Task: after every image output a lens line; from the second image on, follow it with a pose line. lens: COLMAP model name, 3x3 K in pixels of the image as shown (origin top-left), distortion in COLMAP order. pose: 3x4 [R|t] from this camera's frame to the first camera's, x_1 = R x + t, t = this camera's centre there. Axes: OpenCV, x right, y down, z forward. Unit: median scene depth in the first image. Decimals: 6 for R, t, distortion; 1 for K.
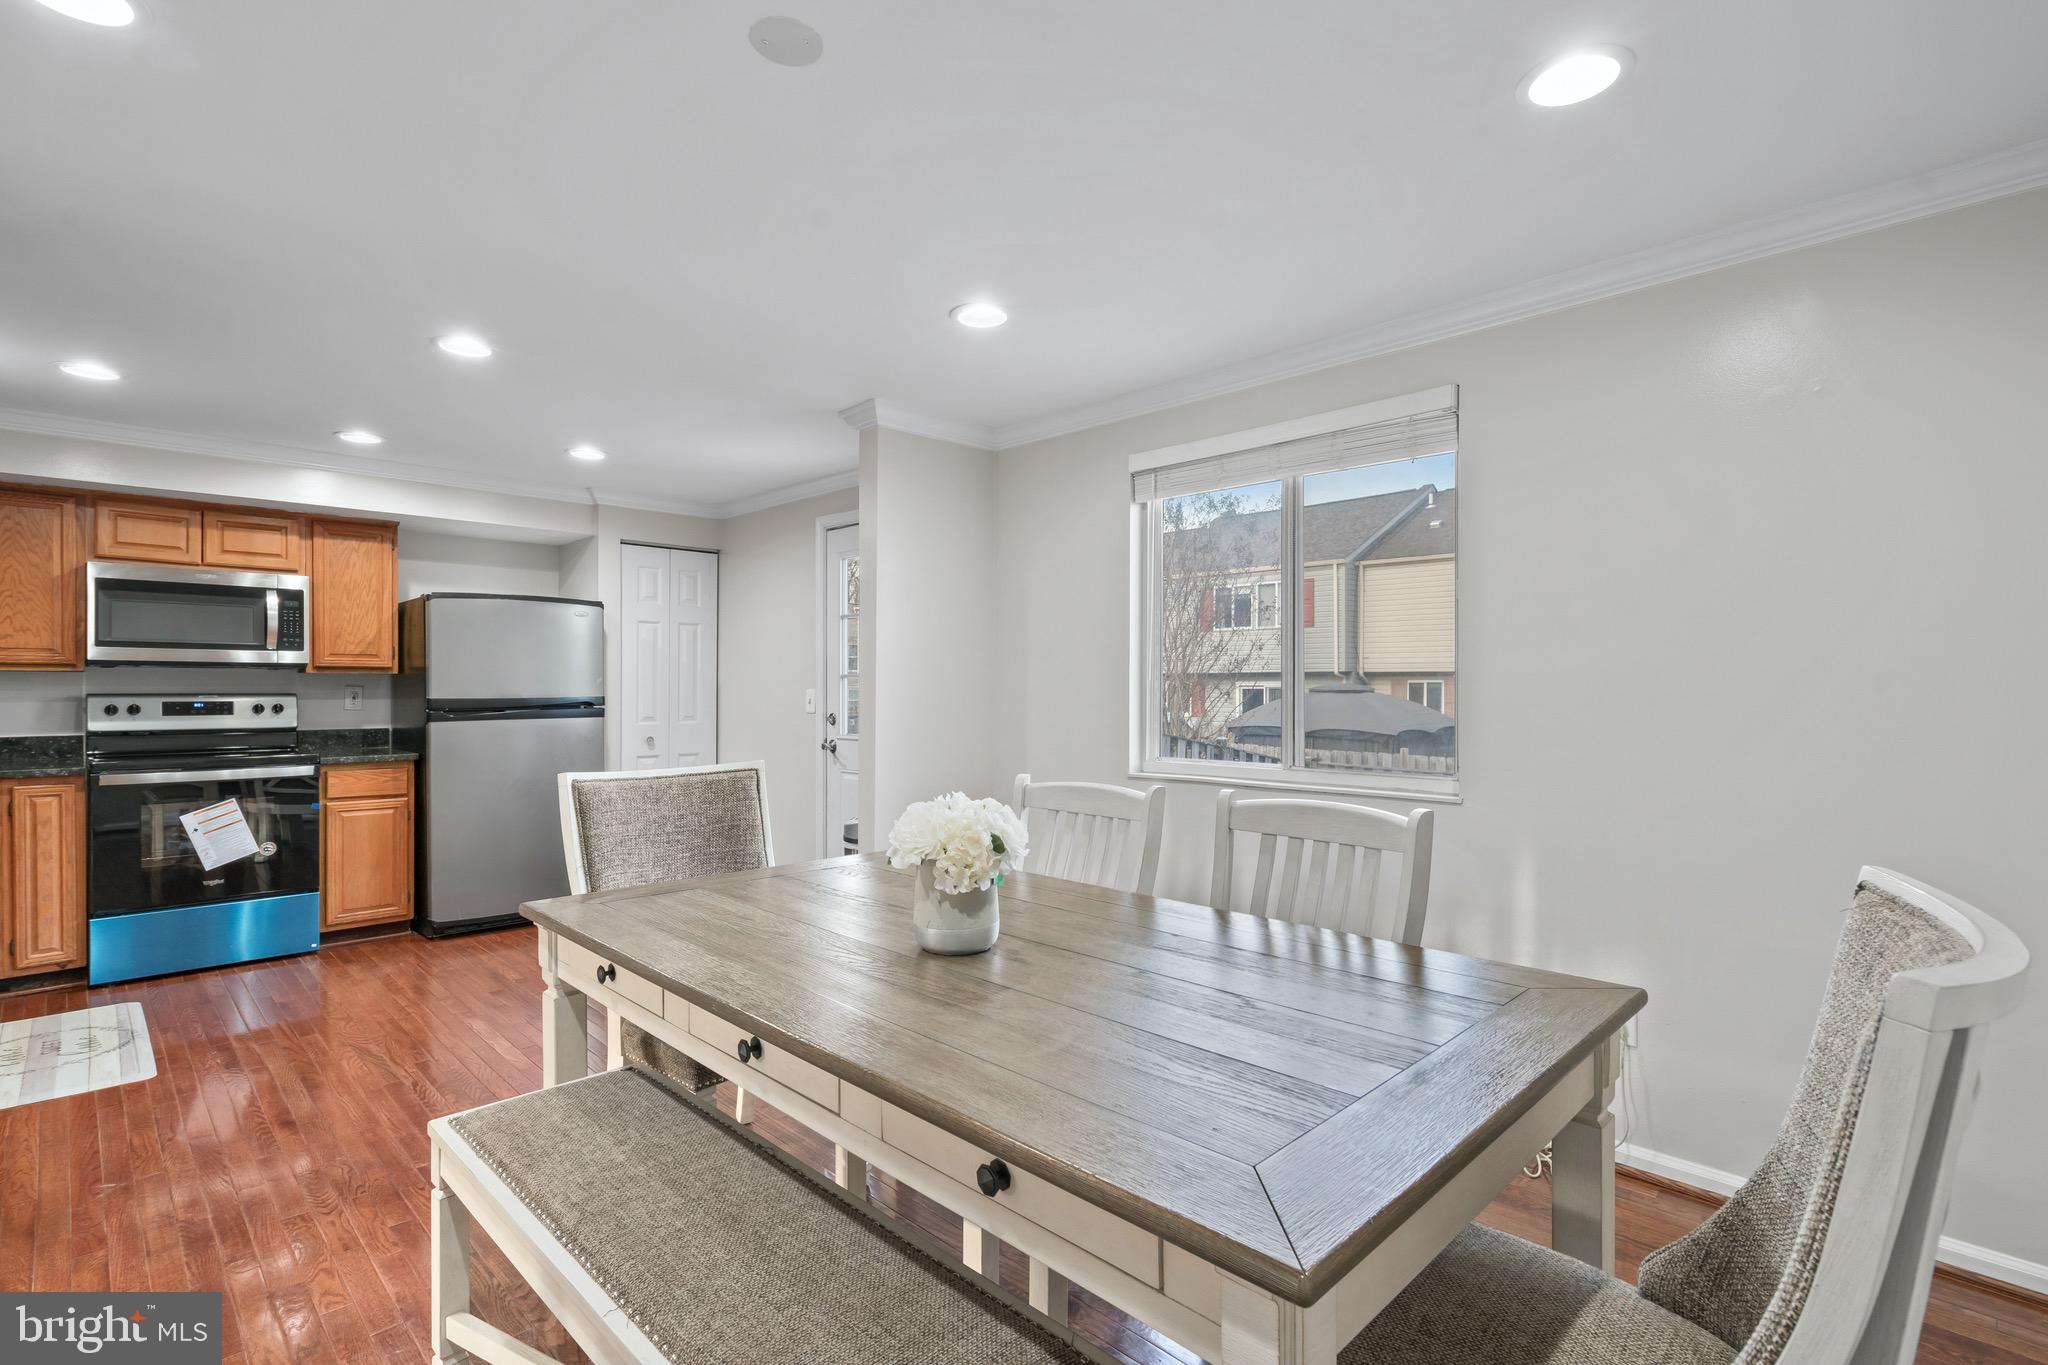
lens RADIAL K [[964.5, 0, 1028.1], [0, 964.5, 692.7], [0, 0, 1]] dist [-0.005763, 0.003327]
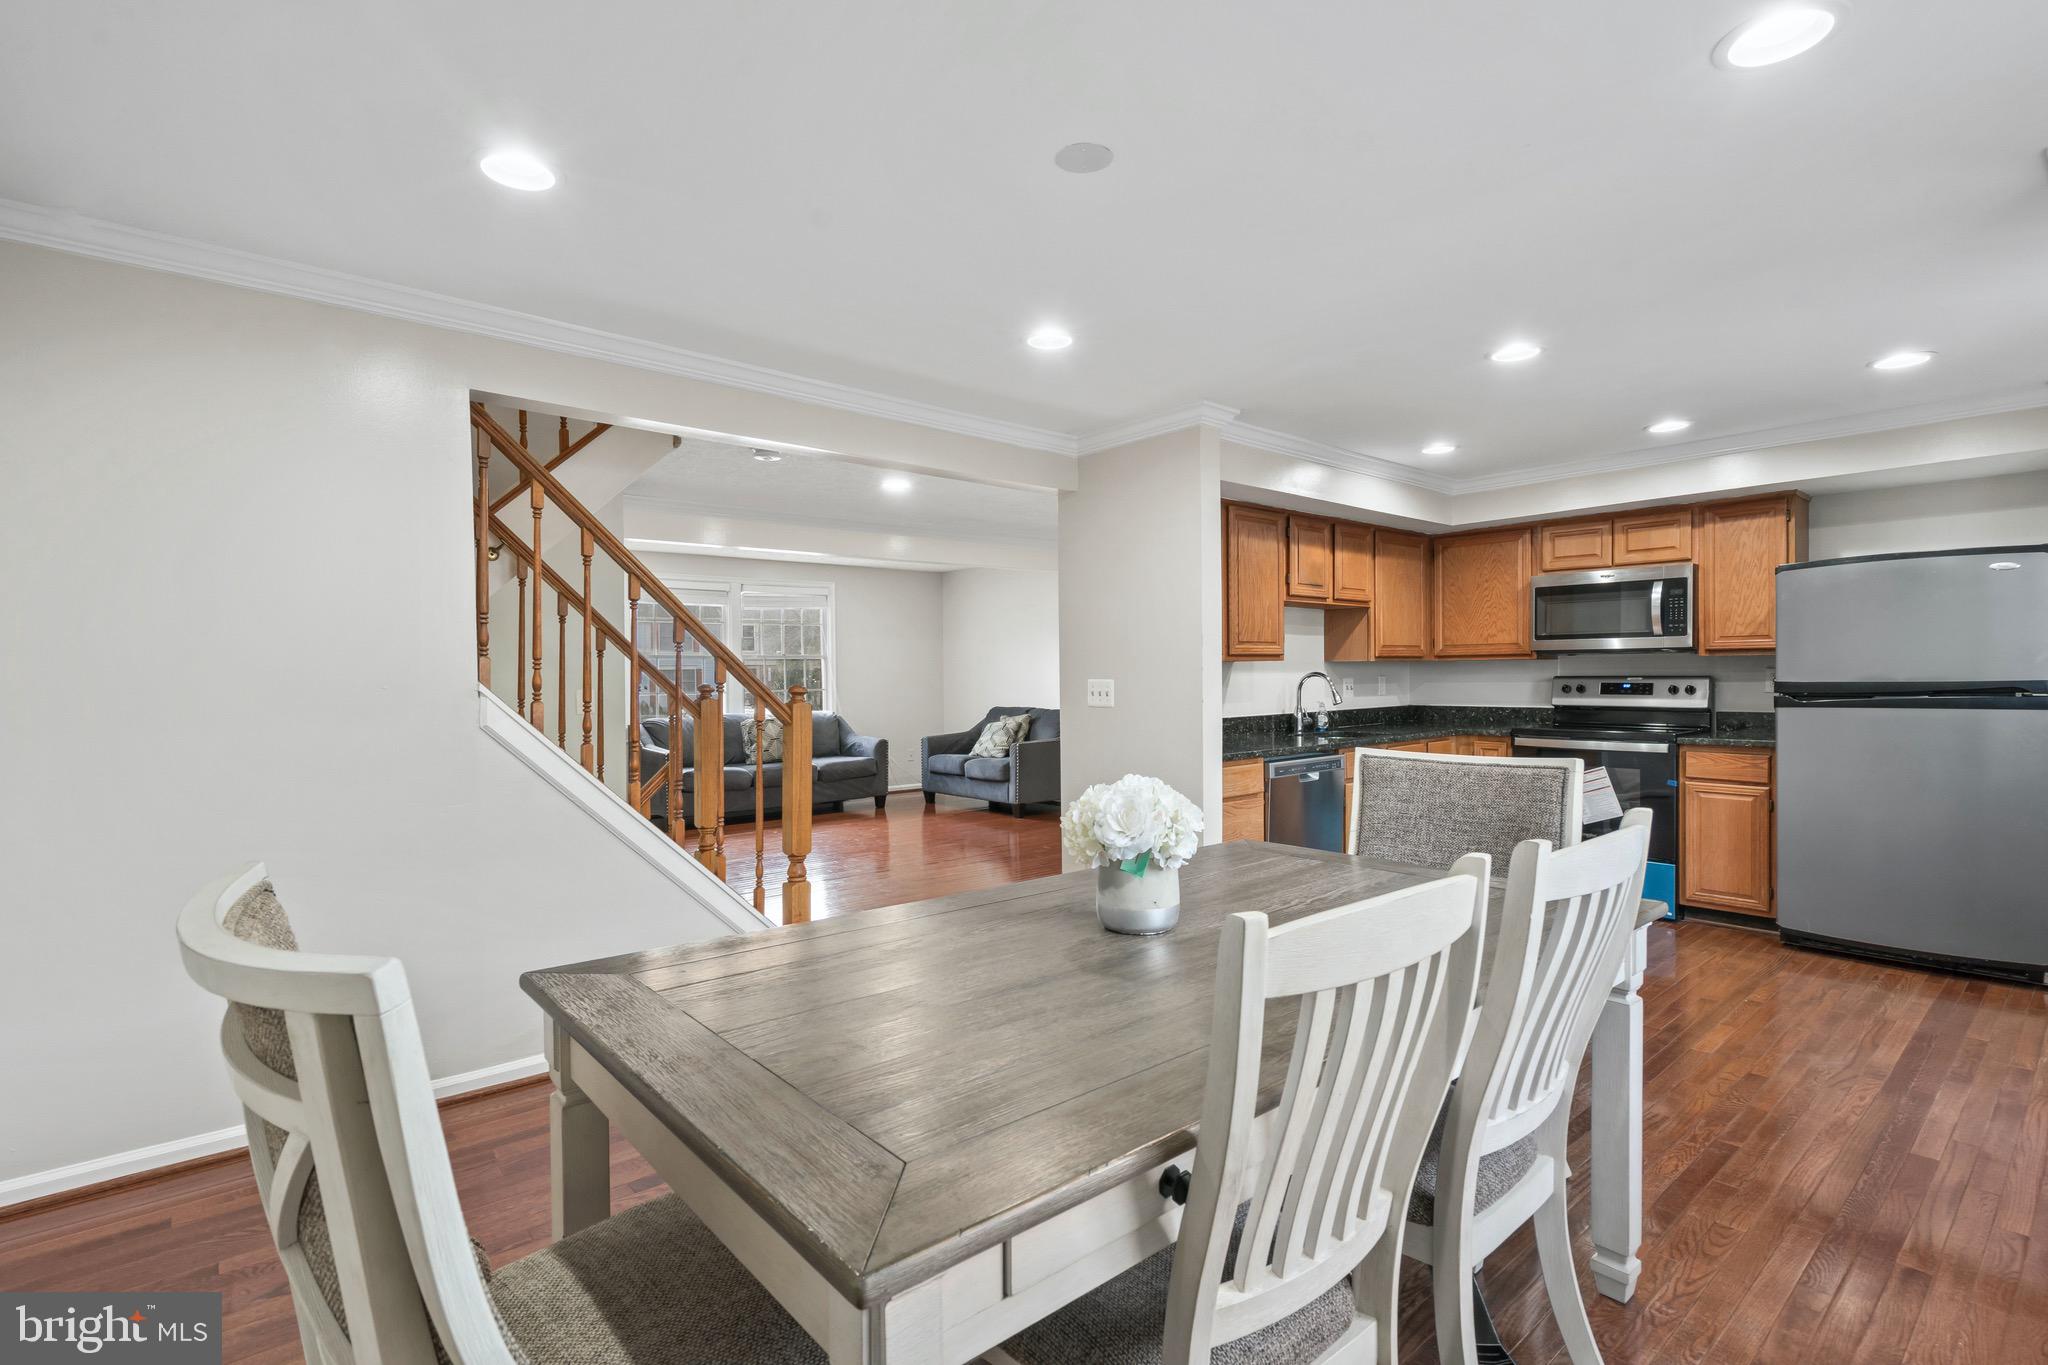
lens RADIAL K [[964.5, 0, 1008.9], [0, 964.5, 691.2], [0, 0, 1]] dist [-0.005763, 0.003327]
pose [[-0.088286, 0.015752, -0.995971, 0.366737], [0.003089, 0.999874, 0.015540, -0.001173], [0.996090, -0.001704, -0.088323, 0.365371]]
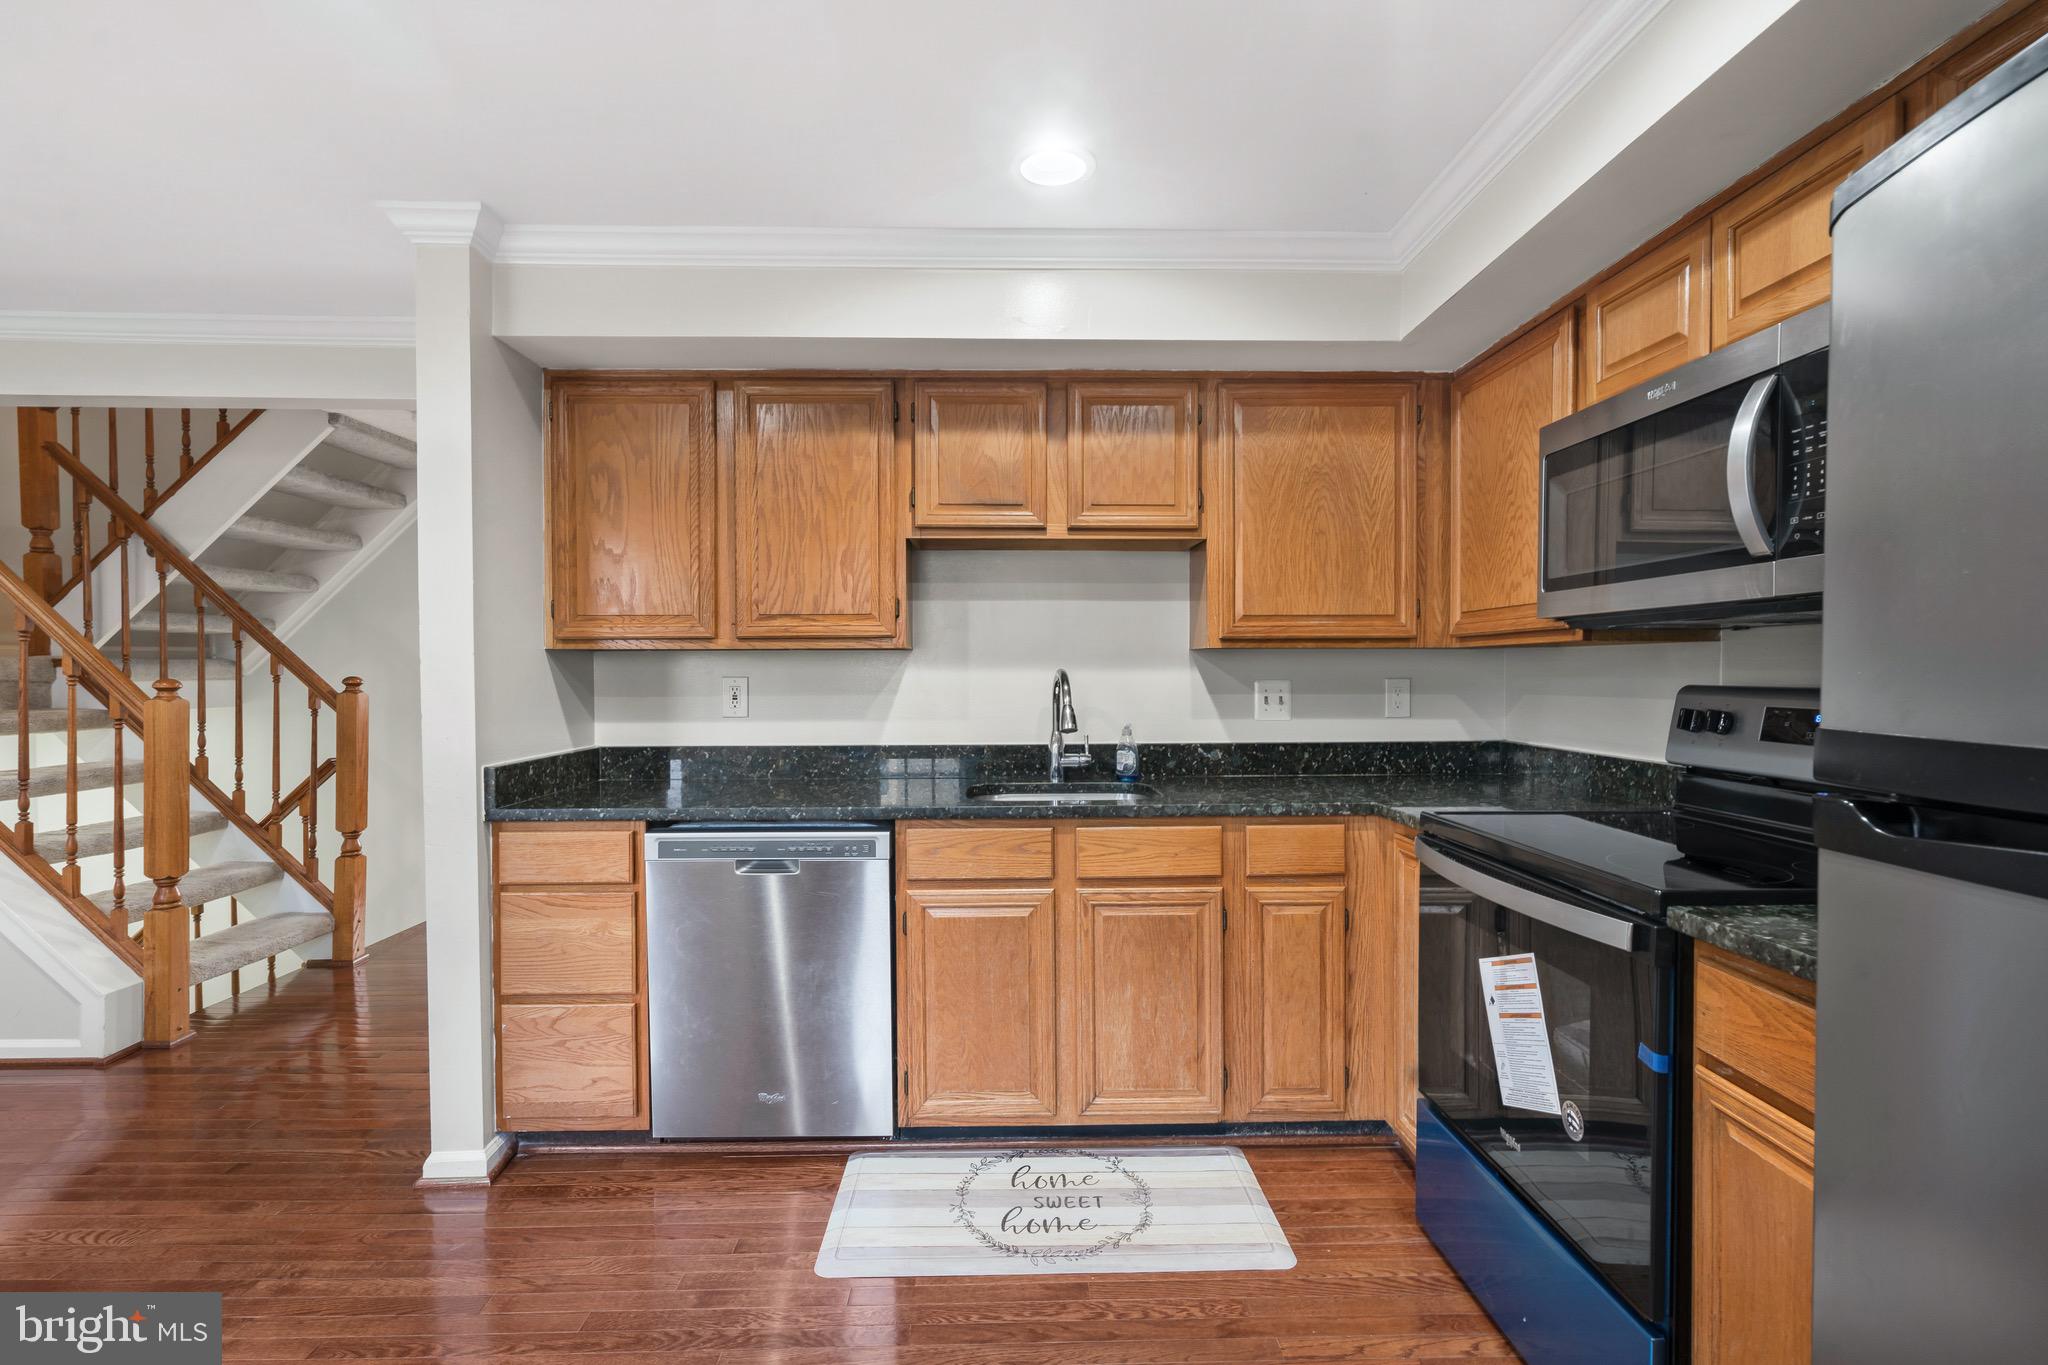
lens RADIAL K [[964.5, 0, 1024.9], [0, 964.5, 692.1], [0, 0, 1]] dist [-0.005763, 0.003327]
pose [[-0.694276, 0.015919, -0.719533, -0.374188], [-0.005168, 0.999619, 0.027102, -0.007058], [0.719691, 0.022535, -0.693929, 1.053417]]
